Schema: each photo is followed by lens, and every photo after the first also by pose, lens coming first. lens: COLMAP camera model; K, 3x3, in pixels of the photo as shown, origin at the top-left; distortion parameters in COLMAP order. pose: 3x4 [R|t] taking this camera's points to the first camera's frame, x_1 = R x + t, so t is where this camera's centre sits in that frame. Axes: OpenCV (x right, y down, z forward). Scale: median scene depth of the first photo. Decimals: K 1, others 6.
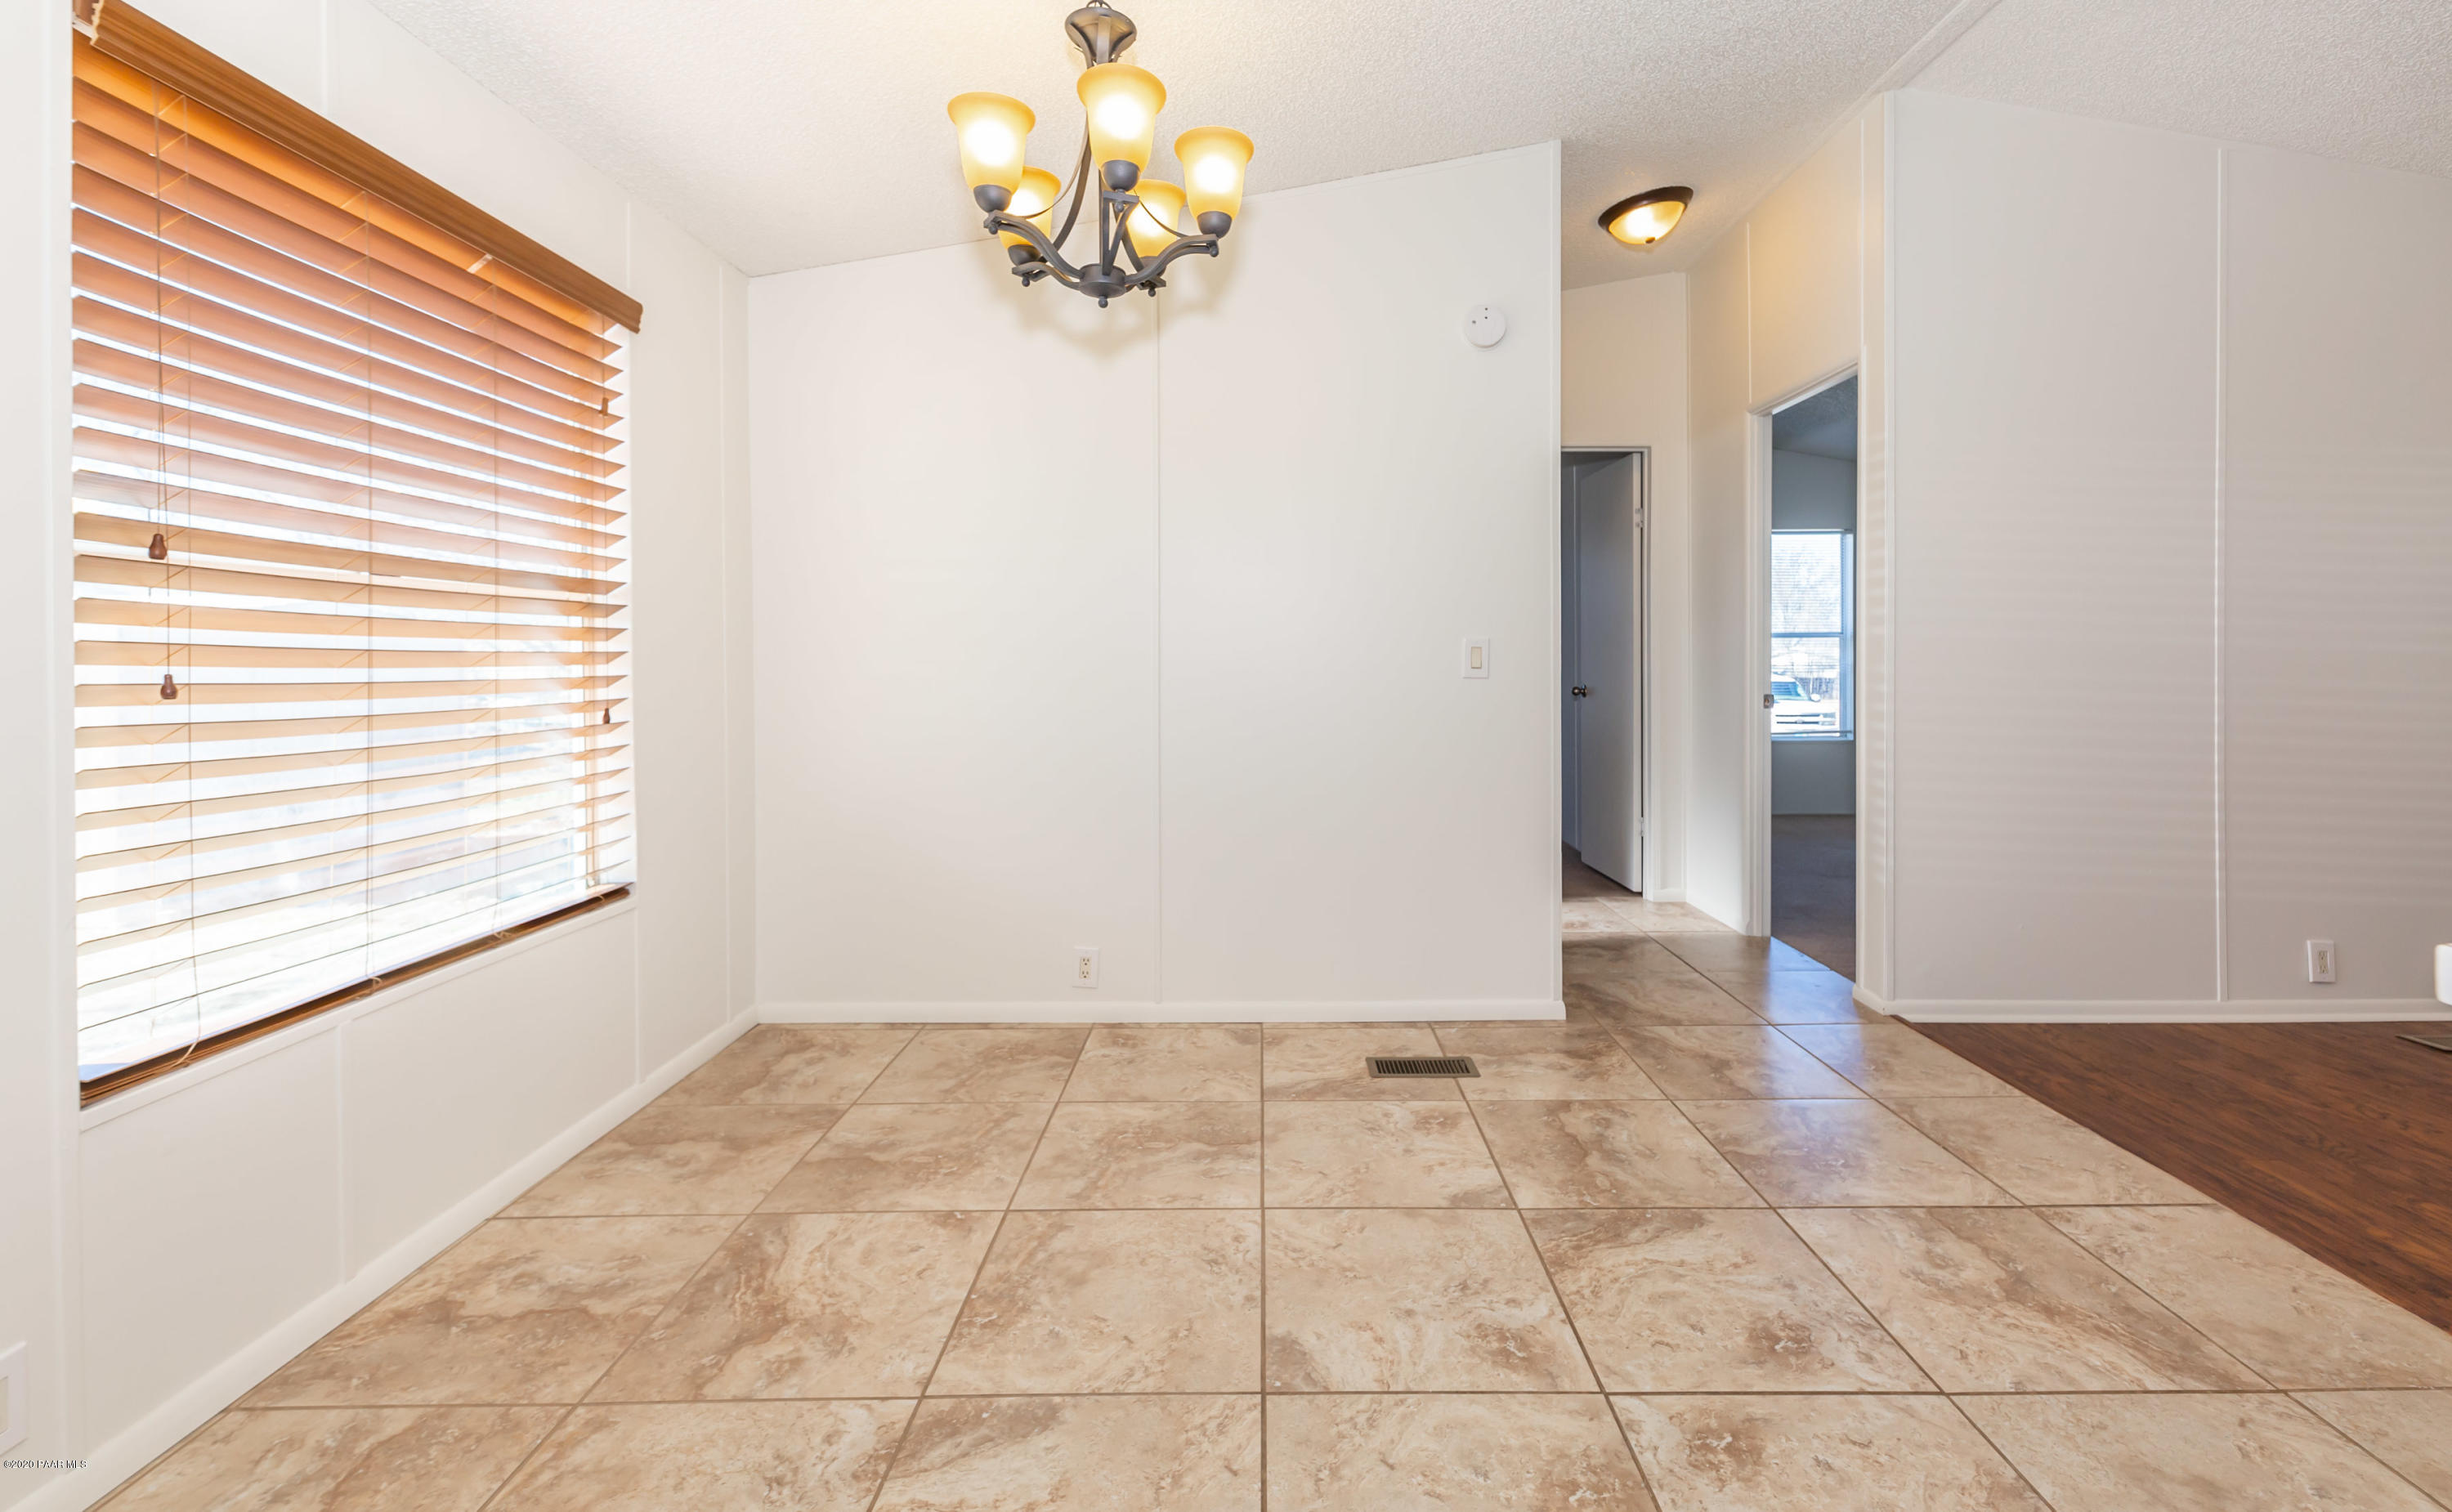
lens RADIAL K [[1025.6, 0, 1261.8], [0, 1025.6, 661.4], [0, 0, 1]] dist [0.003302, 0.000171]
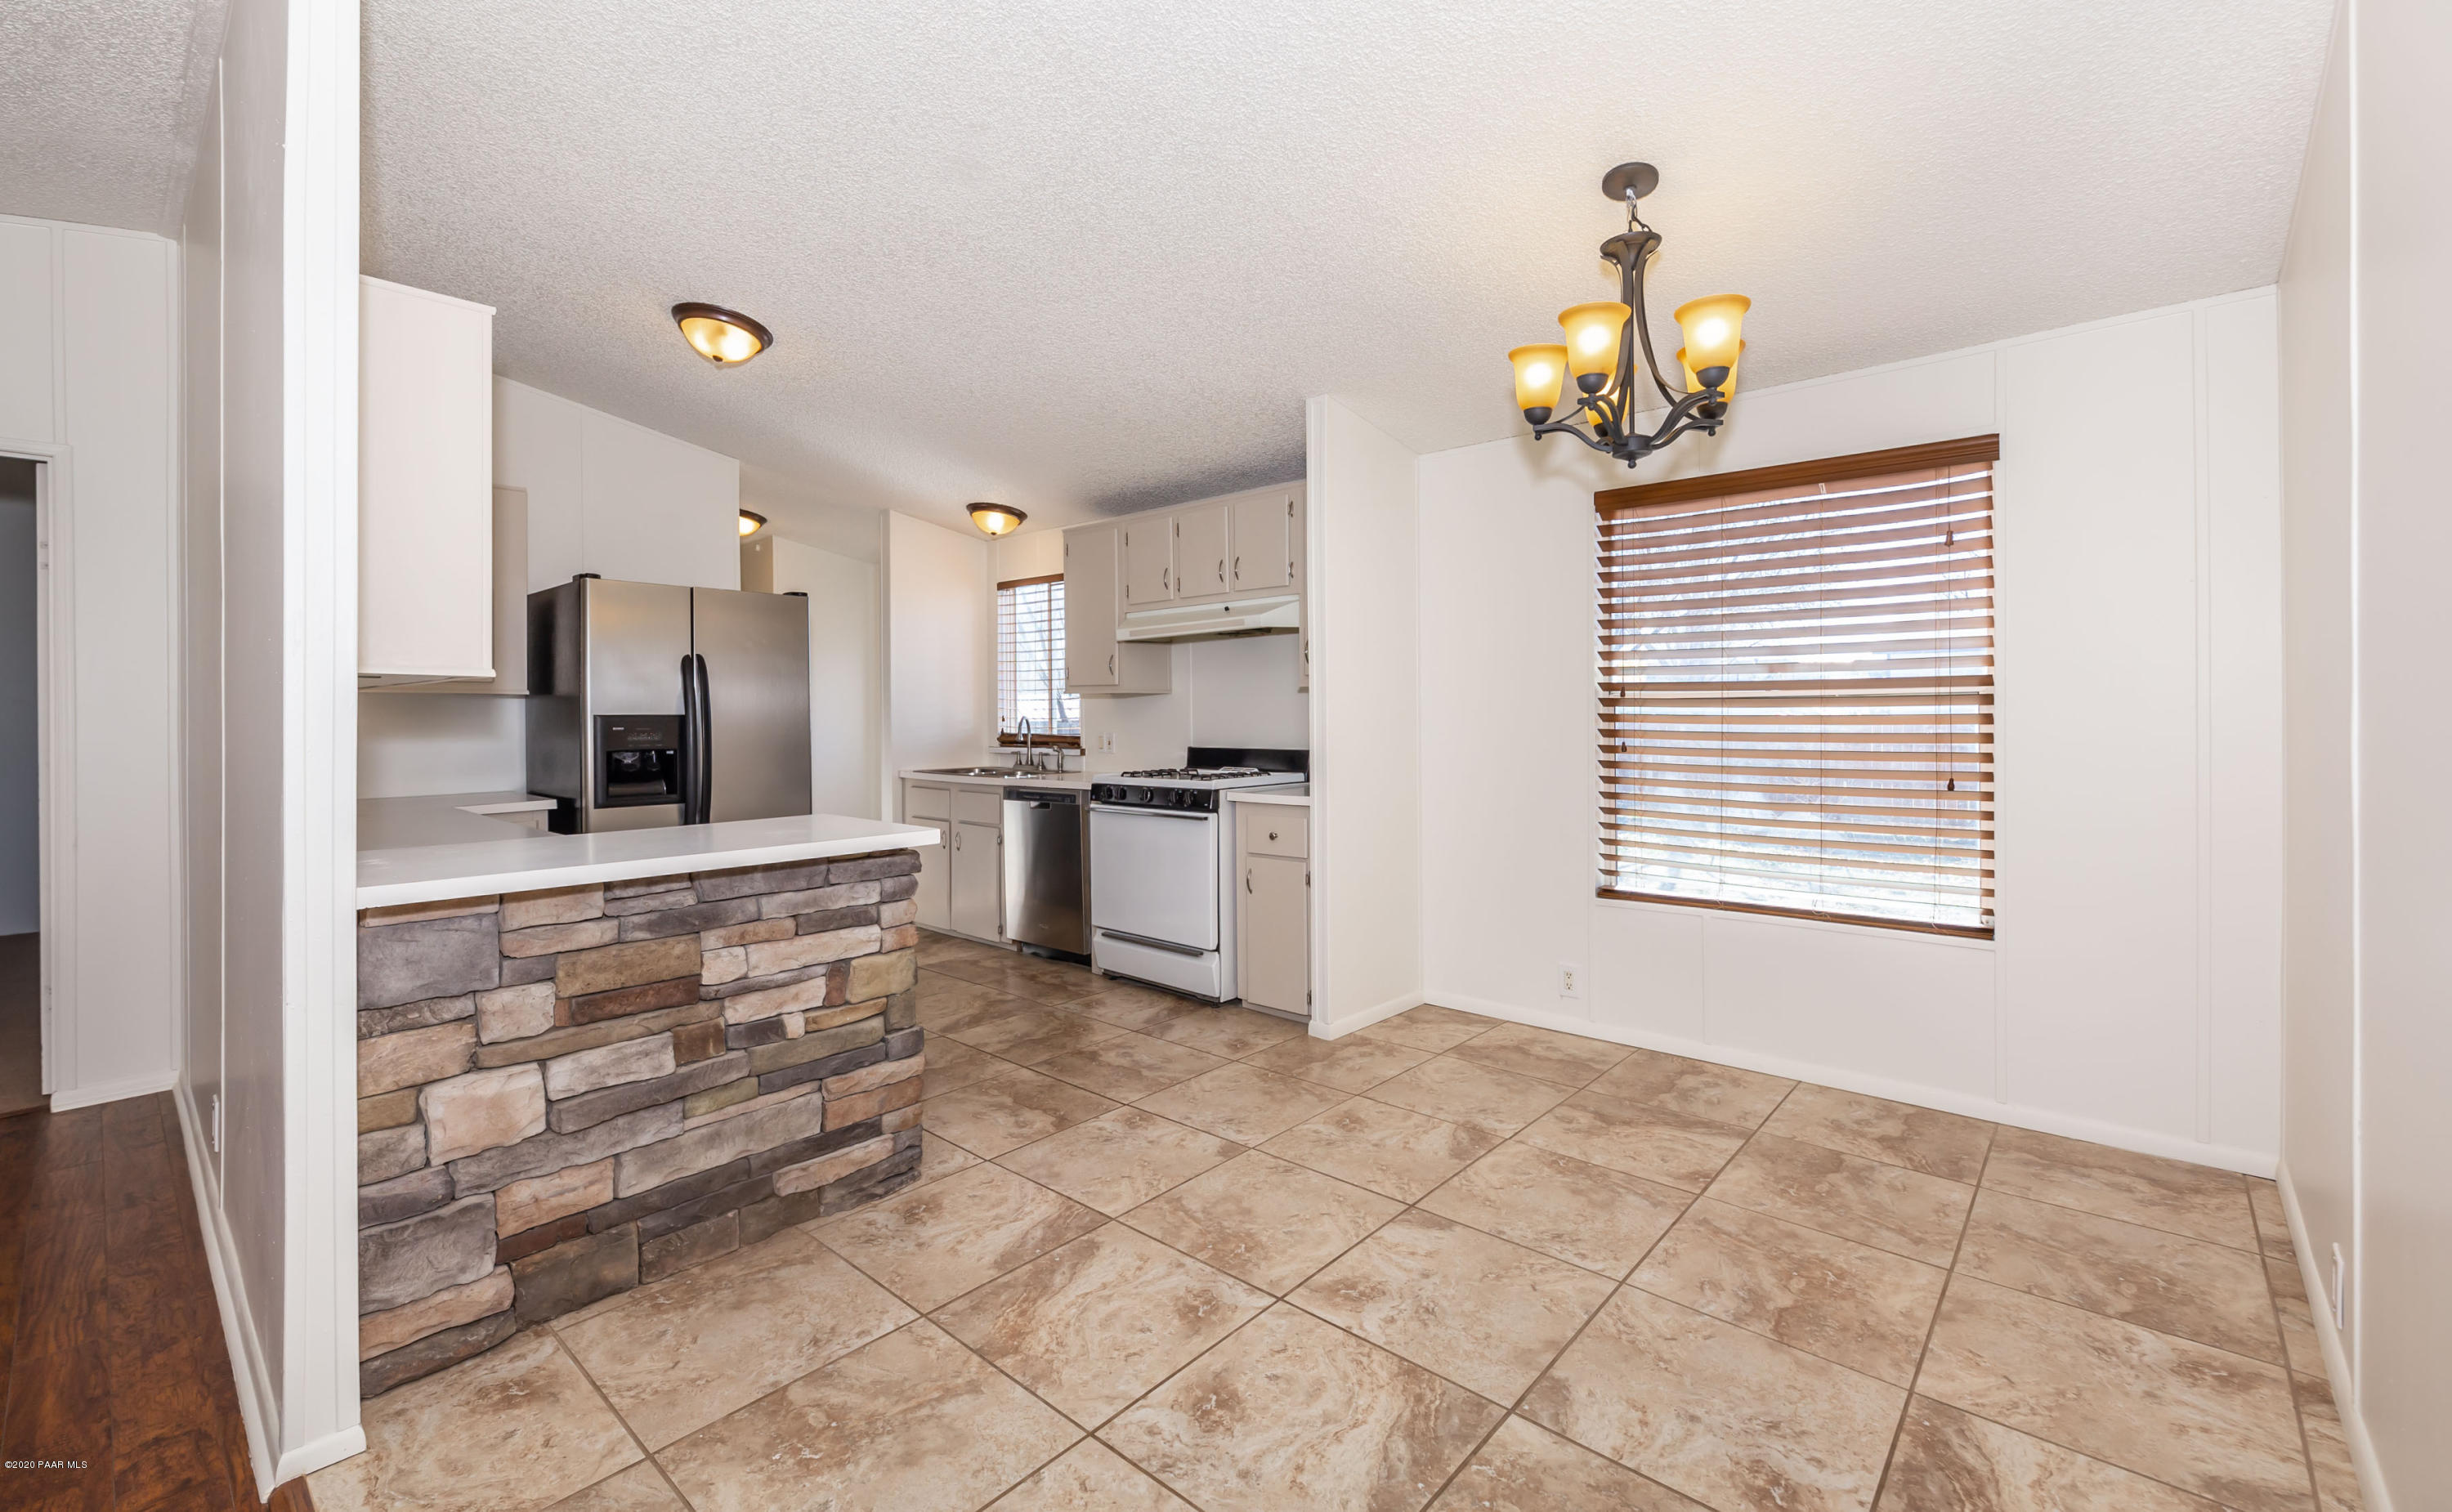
lens RADIAL K [[1020.2, 0, 1232.6], [0, 1020.2, 699.4], [0, 0, 1]] dist [-0.000694, 0.000242]
pose [[-0.665931, 0.003314, -0.746006, 1.128021], [0.010776, 0.999929, -0.005178, -0.068878], [0.745935, -0.011487, -0.665920, 1.515790]]
